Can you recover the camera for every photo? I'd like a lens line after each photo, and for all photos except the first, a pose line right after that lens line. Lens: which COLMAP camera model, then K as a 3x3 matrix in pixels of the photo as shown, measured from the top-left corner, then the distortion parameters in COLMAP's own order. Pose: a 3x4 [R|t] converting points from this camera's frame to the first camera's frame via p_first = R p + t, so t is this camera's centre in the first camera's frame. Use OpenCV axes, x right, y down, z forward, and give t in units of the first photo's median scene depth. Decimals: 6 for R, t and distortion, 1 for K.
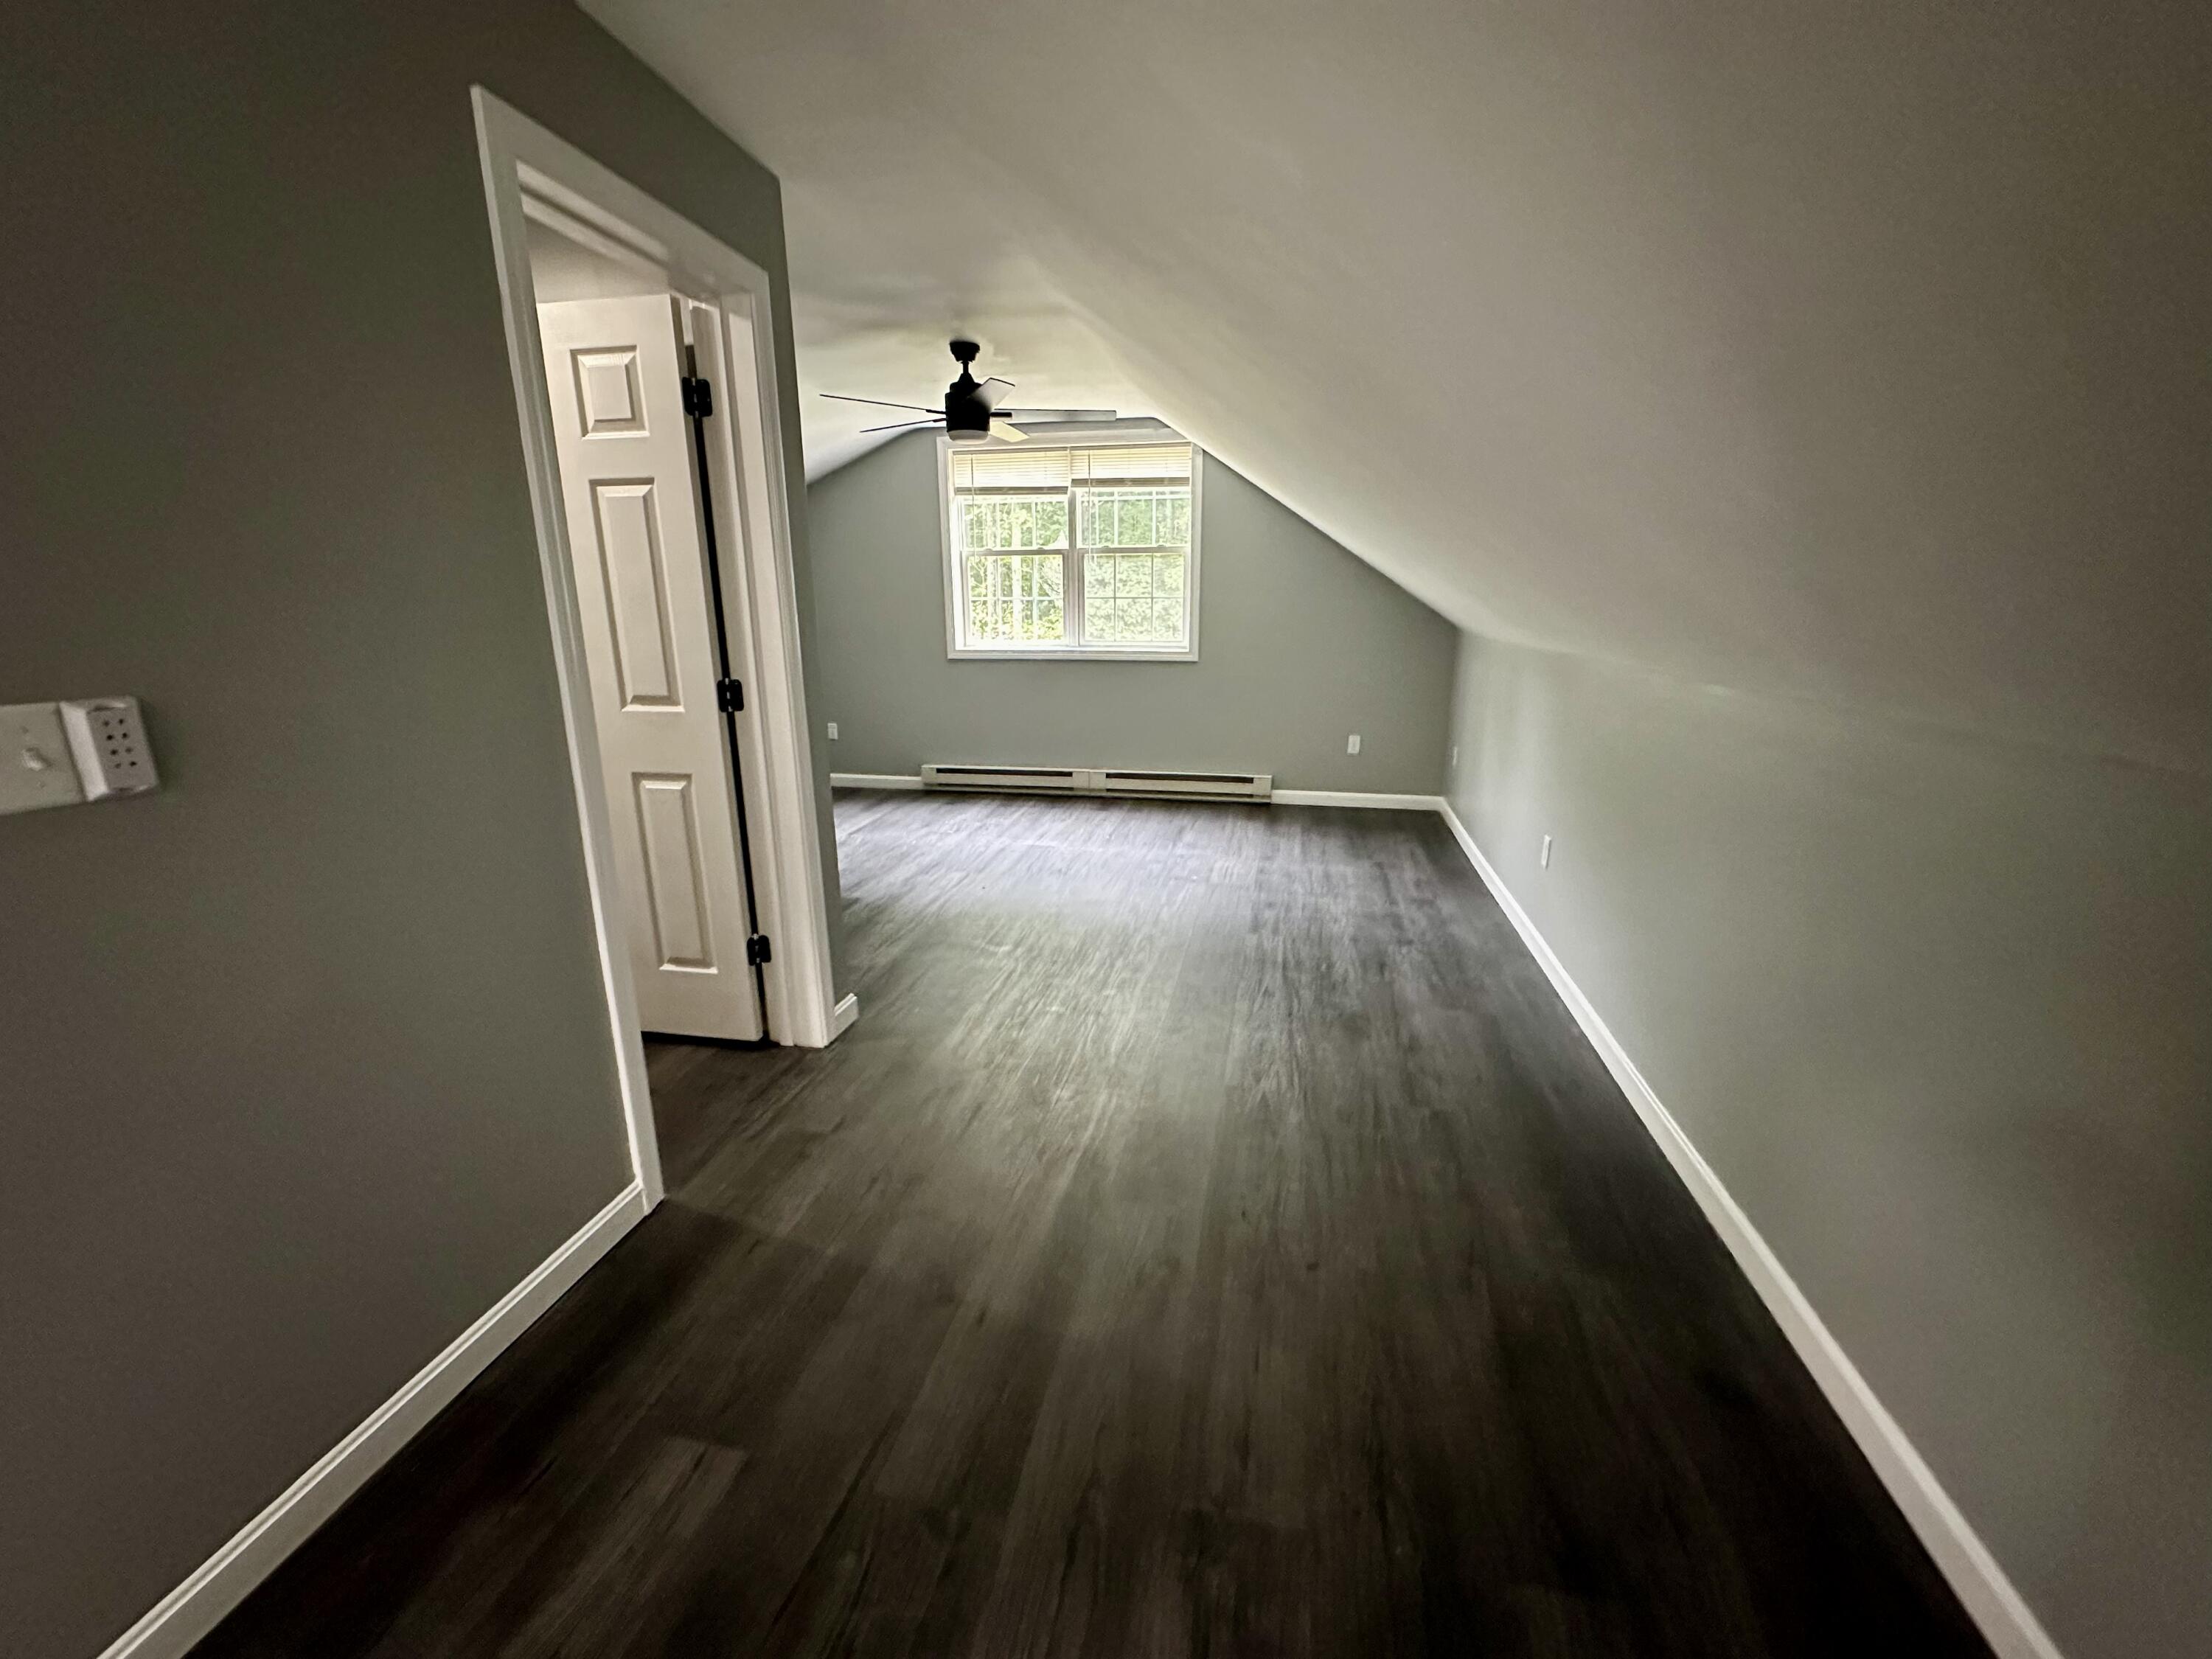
lens RADIAL K [[880.4, 0, 1106.0], [0, 880.4, 829.5], [0, 0, 1]] dist [-0.002304, 0.000596]
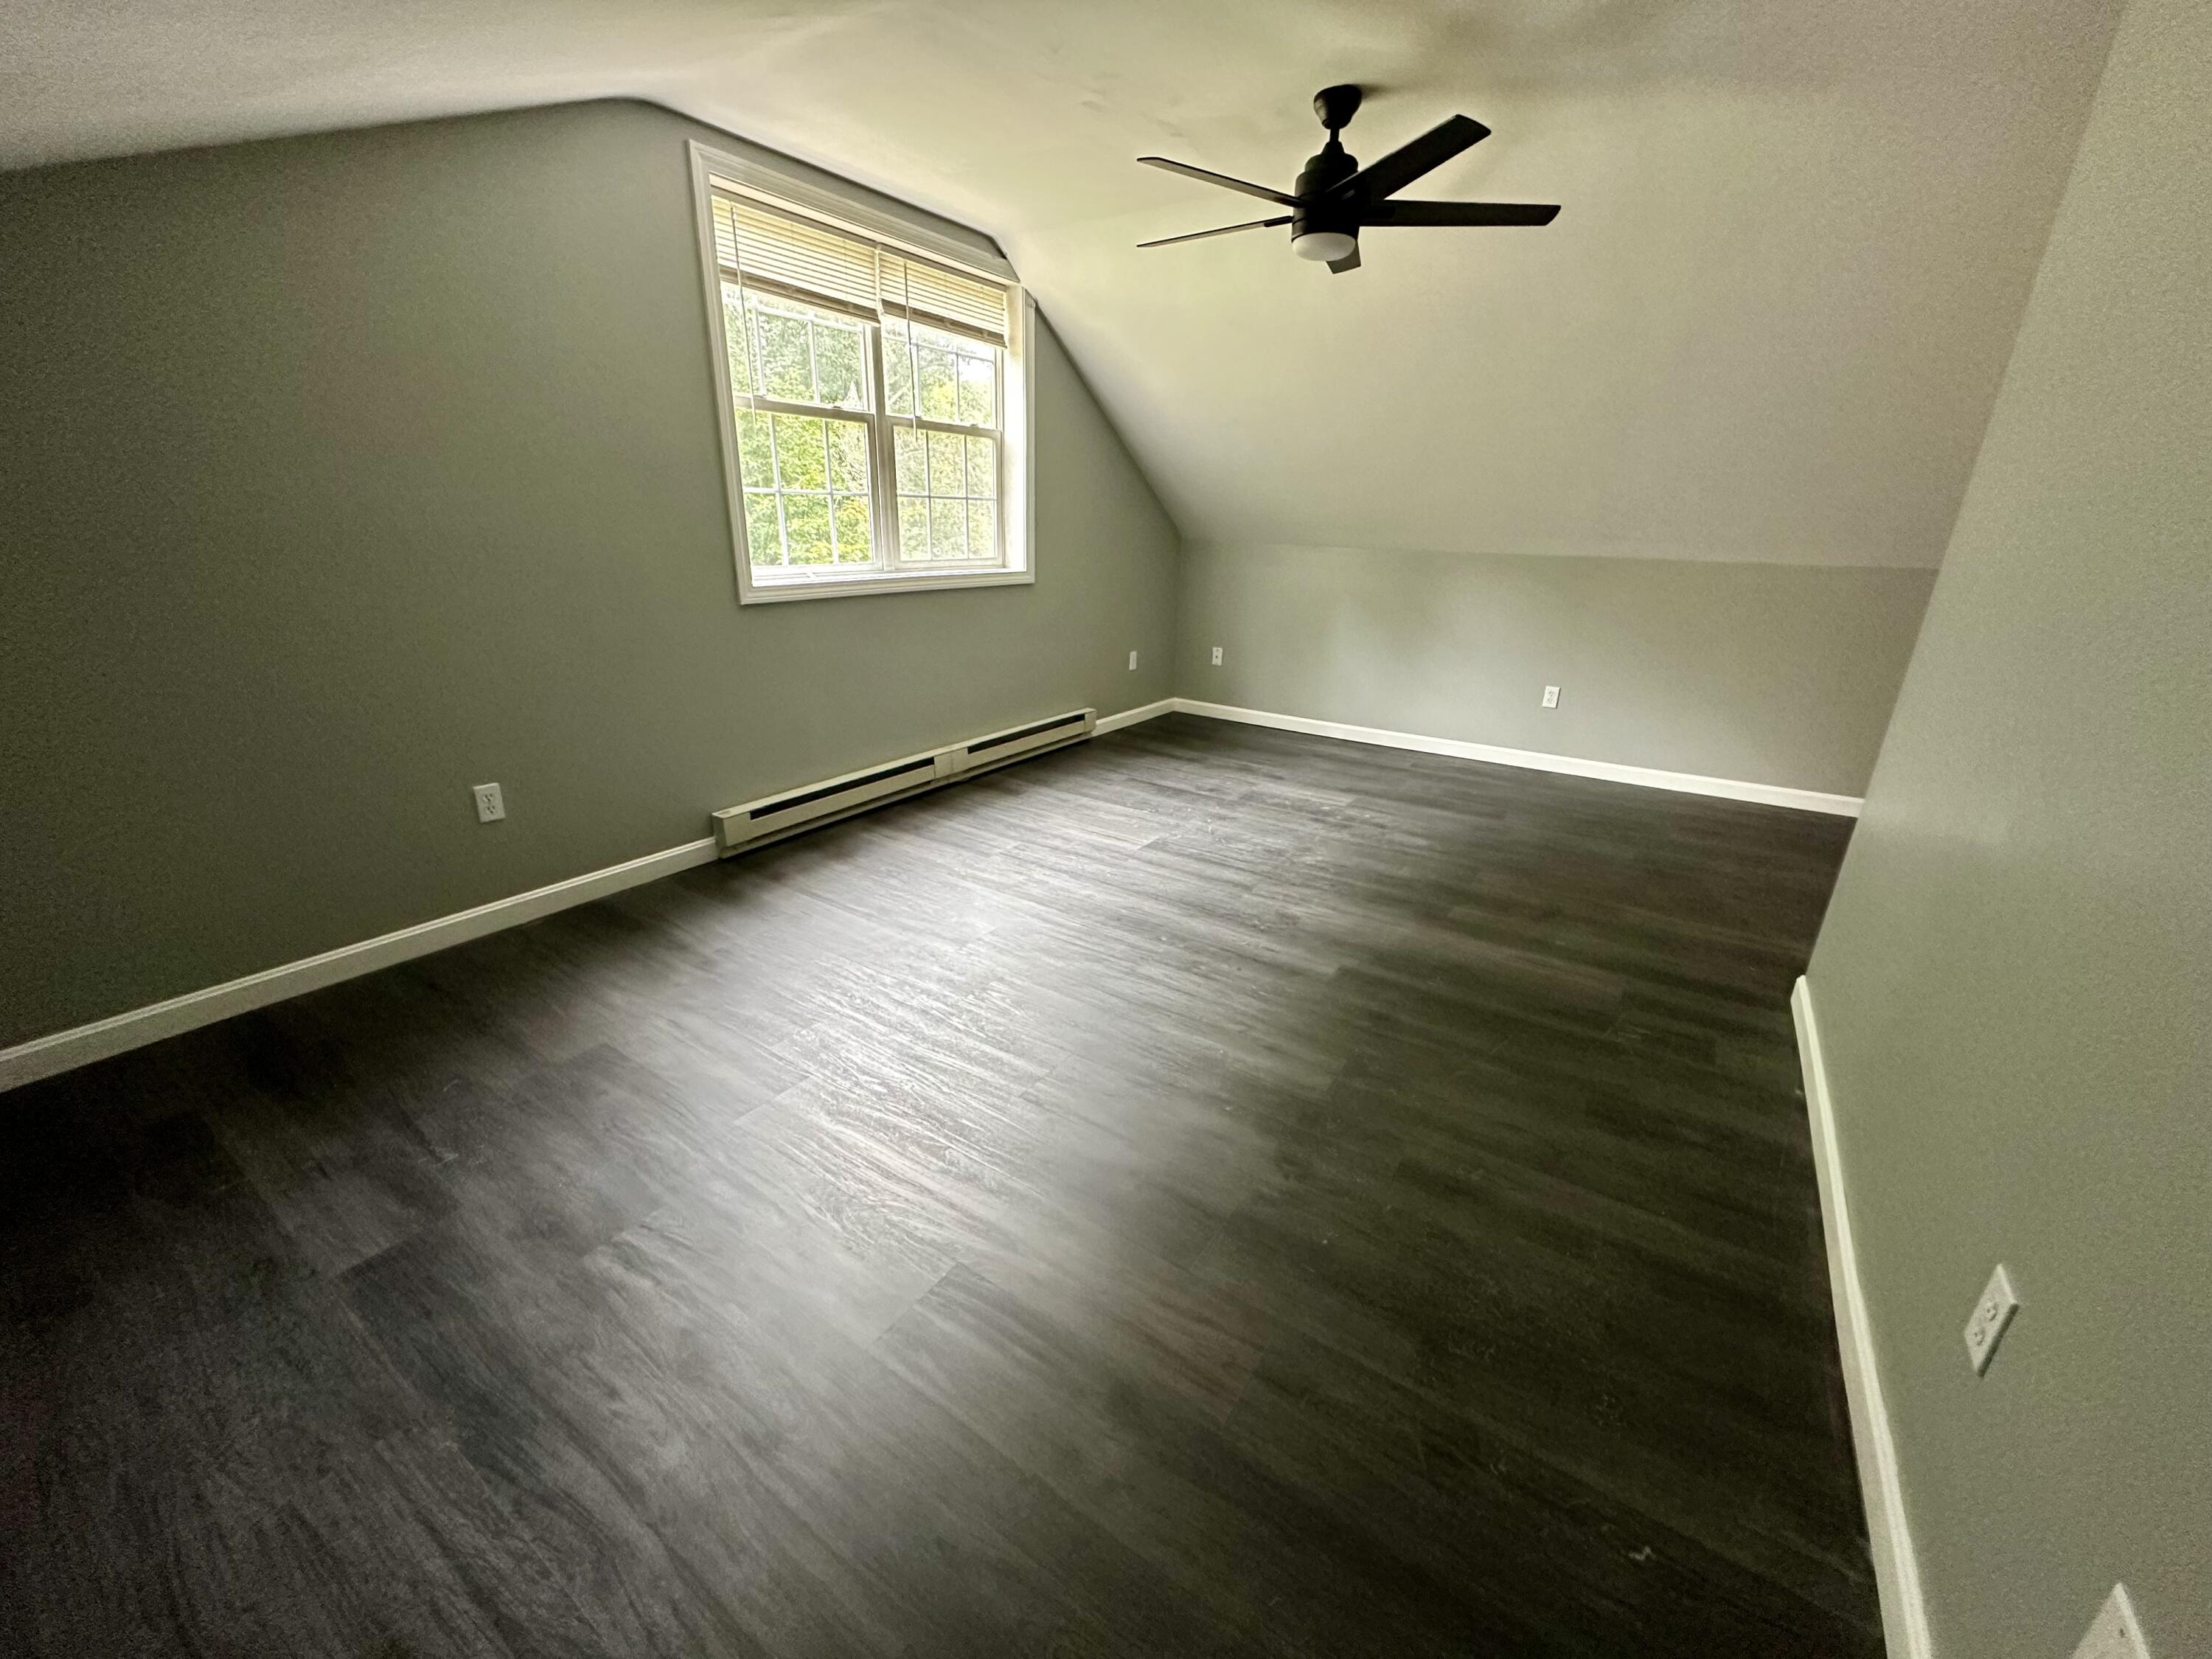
lens RADIAL K [[880.4, 0, 1106.0], [0, 880.4, 829.5], [0, 0, 1]] dist [-0.002304, 0.000596]
pose [[0.372849, -0.297403, 0.878940, -0.667242], [0.212617, 0.949424, 0.231060, -0.155298], [-0.903204, 0.100727, 0.417225, 0.654978]]
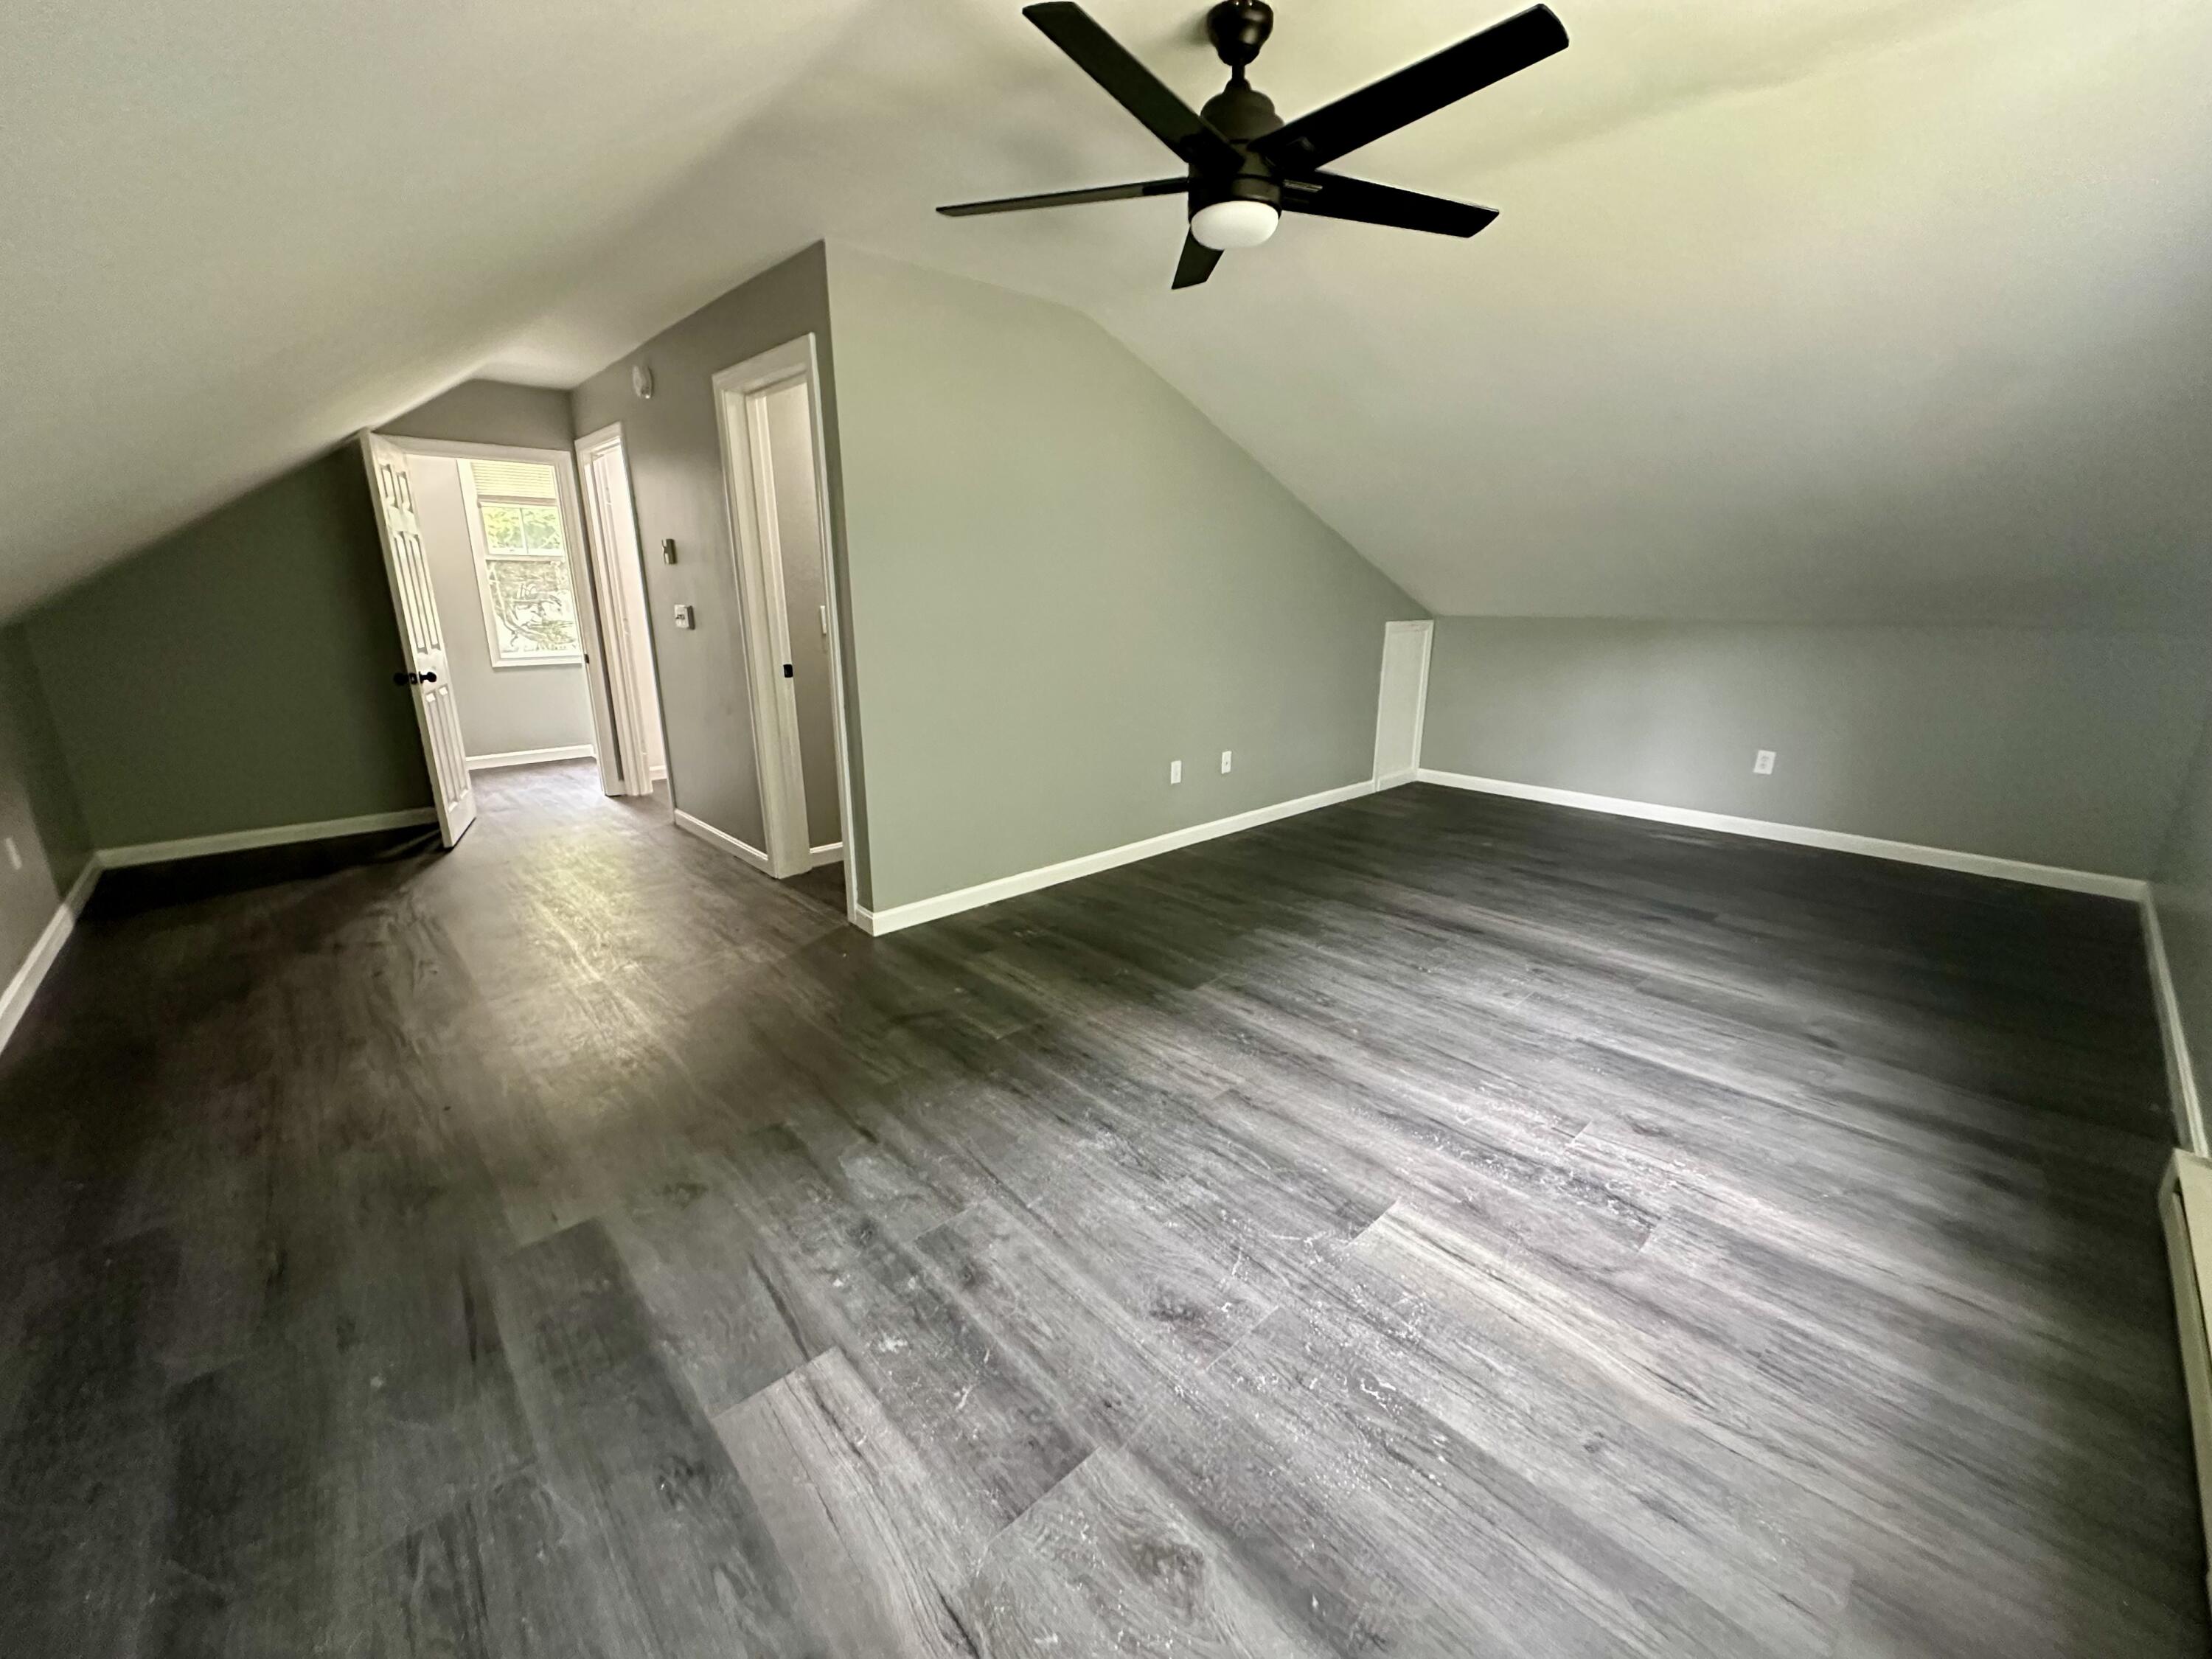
lens RADIAL K [[880.4, 0, 1106.0], [0, 880.4, 829.5], [0, 0, 1]] dist [-0.002304, 0.000596]
pose [[-0.575321, 0.218182, -0.788291, 0.231803], [-0.207416, 0.893345, 0.398639, -0.237719], [0.791192, 0.392850, -0.468705, 0.924686]]
